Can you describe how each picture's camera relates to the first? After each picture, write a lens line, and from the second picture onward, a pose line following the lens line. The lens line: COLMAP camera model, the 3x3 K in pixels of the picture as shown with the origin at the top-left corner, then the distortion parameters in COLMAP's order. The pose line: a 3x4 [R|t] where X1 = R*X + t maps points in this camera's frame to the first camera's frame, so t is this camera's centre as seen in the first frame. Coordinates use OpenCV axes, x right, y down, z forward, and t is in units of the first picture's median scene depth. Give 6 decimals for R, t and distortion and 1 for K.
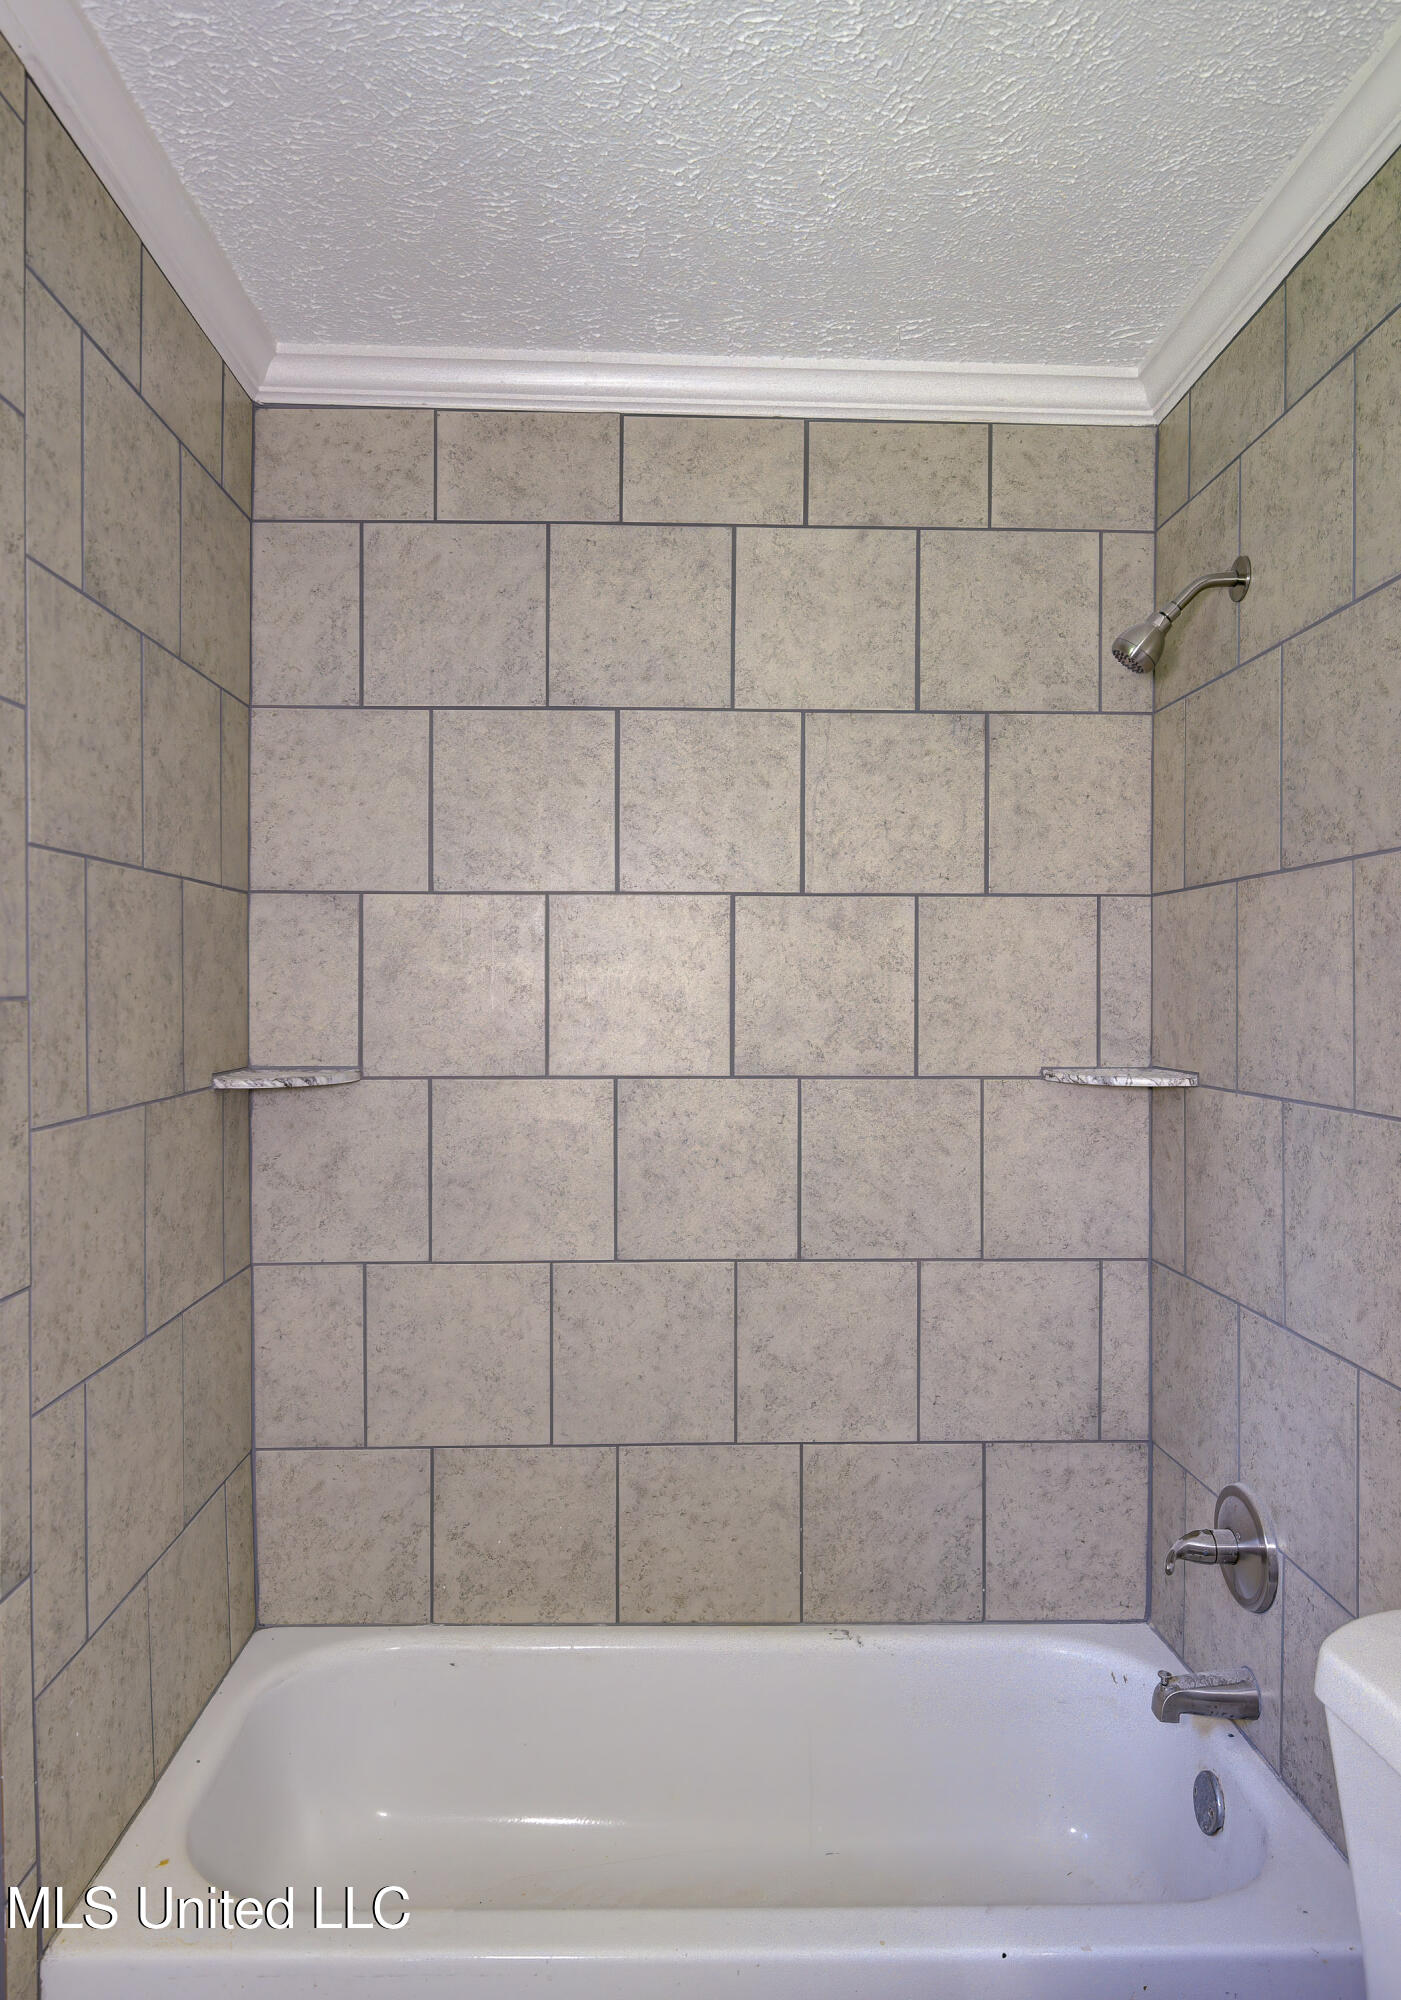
lens RADIAL K [[1343.7, 0, 724.8], [0, 1343.7, 1054.0], [0, 0, 1]] dist [0.007962, 0.000766]
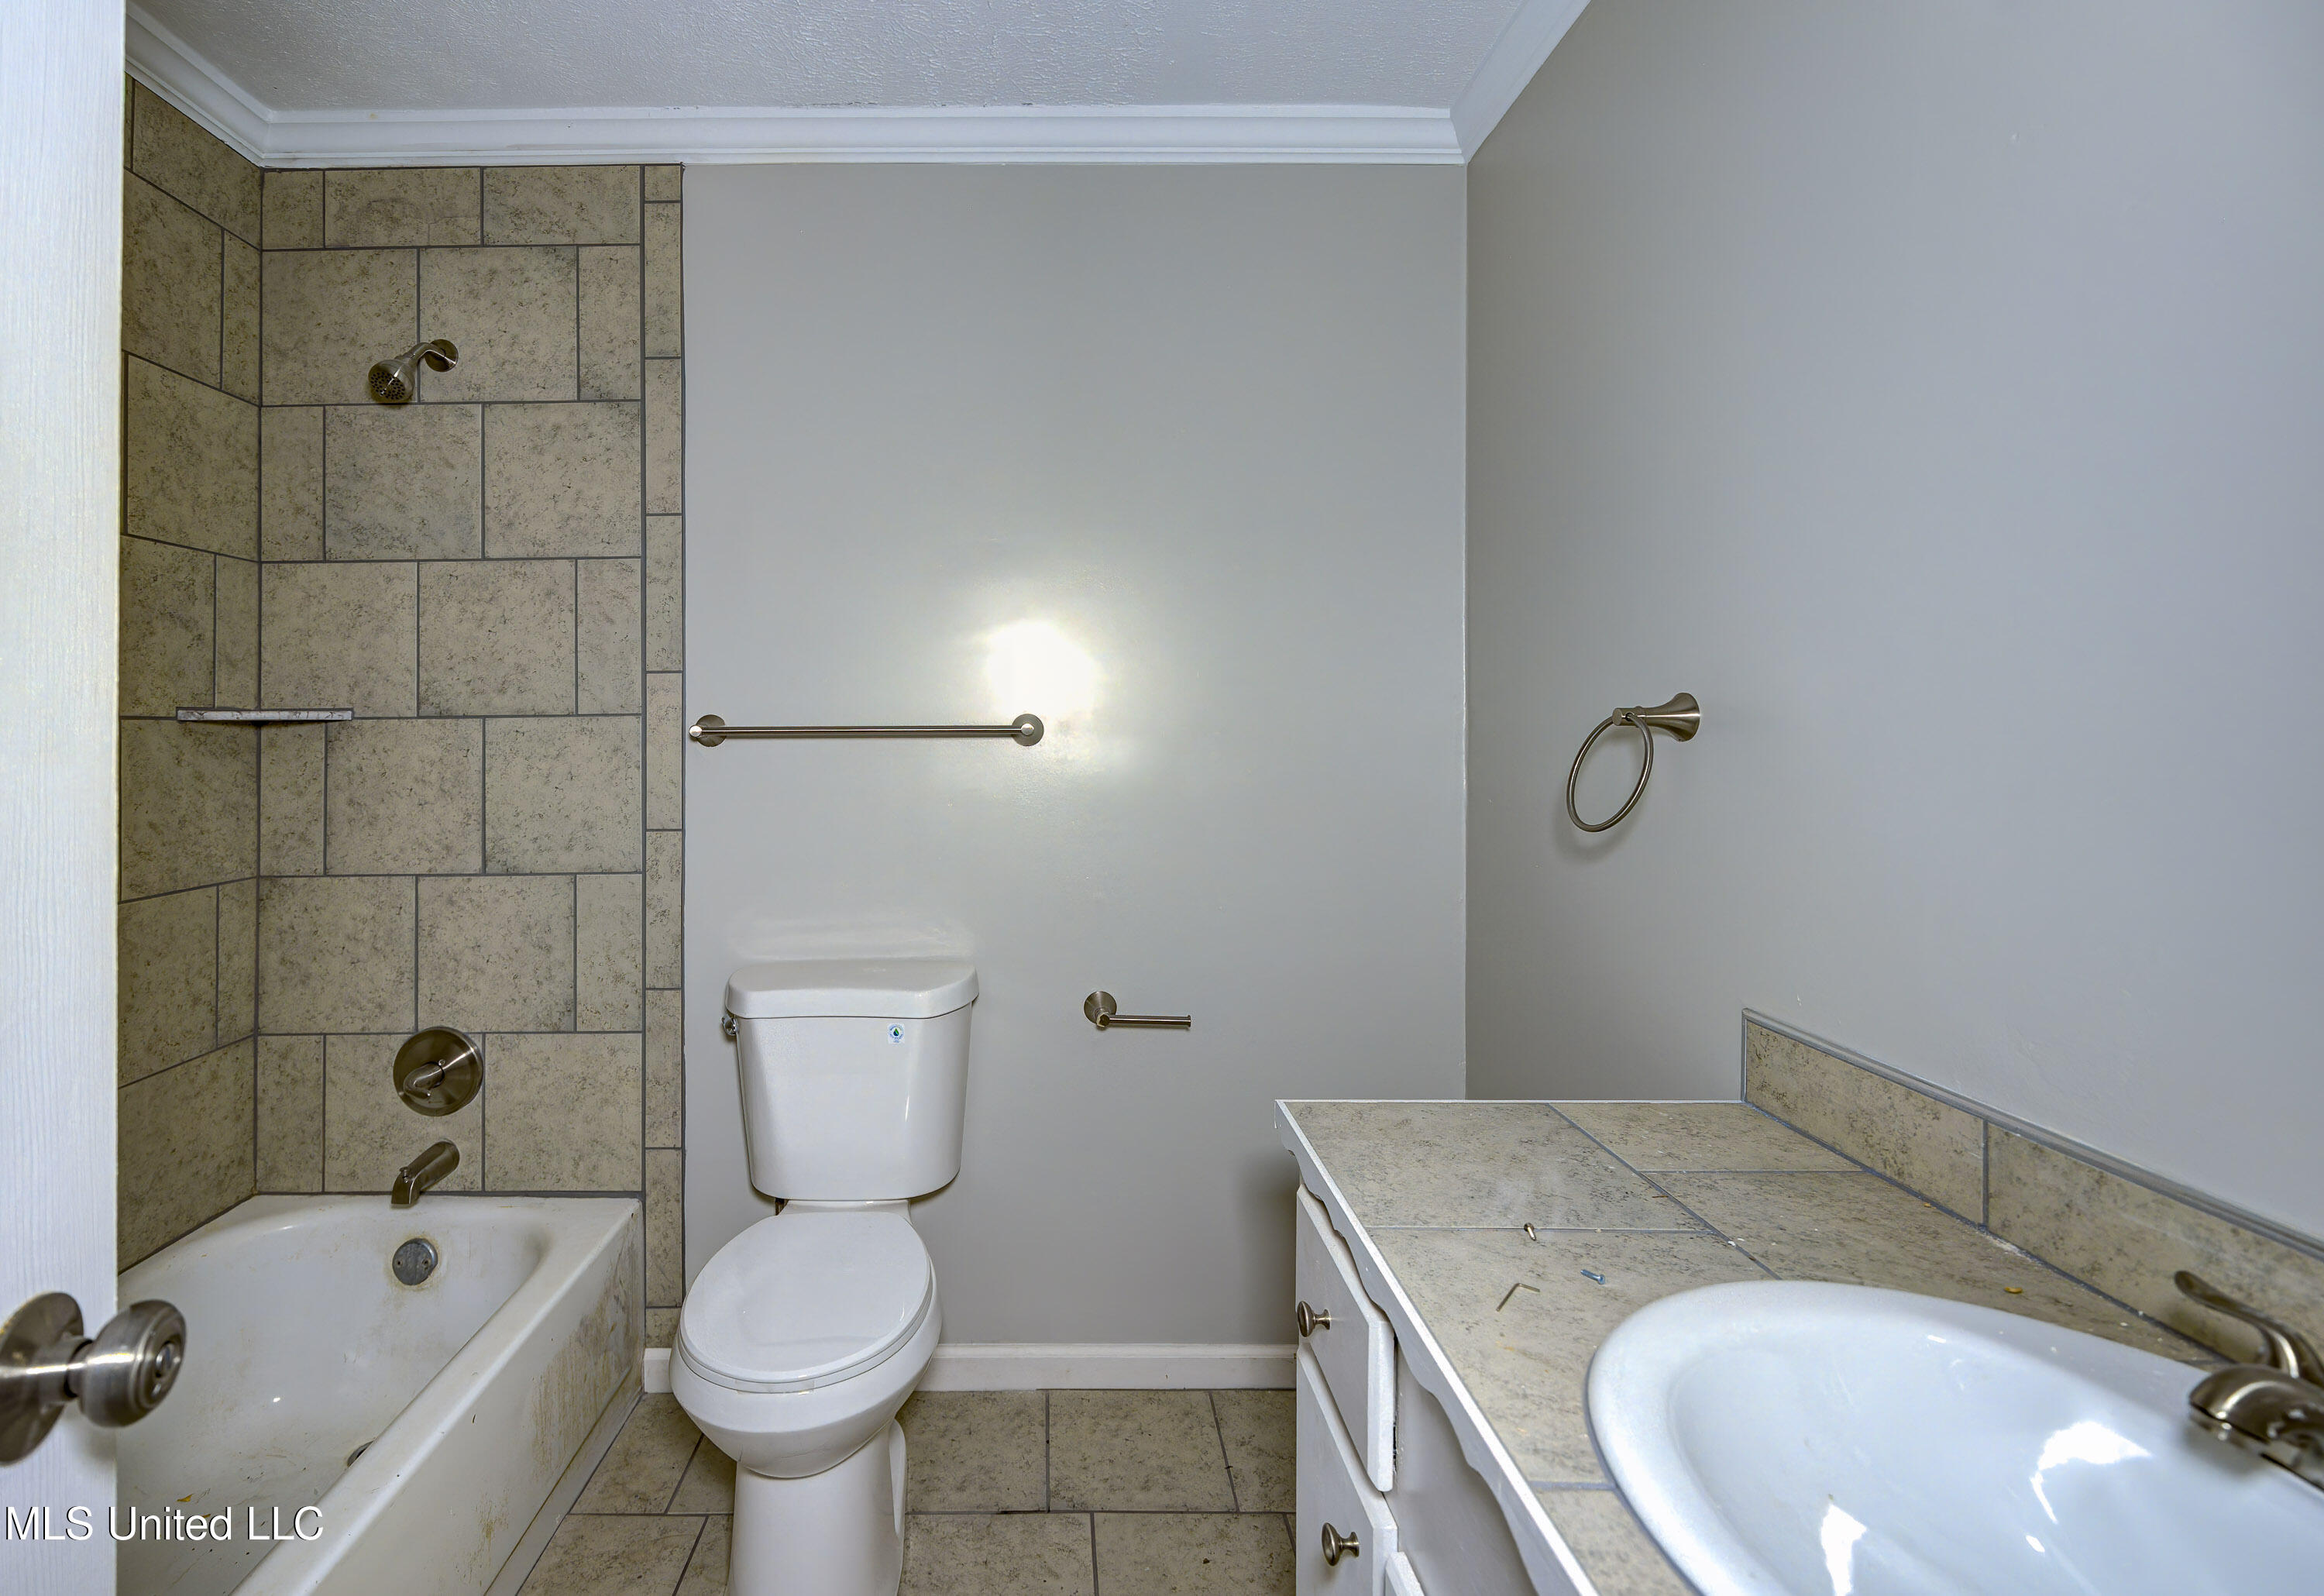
lens RADIAL K [[1126.9, 0, 1216.1], [0, 1126.9, 670.5], [0, 0, 1]] dist [-0.005594, -0.000276]
pose [[0.999900, -0.013766, -0.003327, 0.693593], [0.013708, 0.999766, -0.016715, 0.002344], [0.003557, 0.016668, 0.999855, 0.031477]]
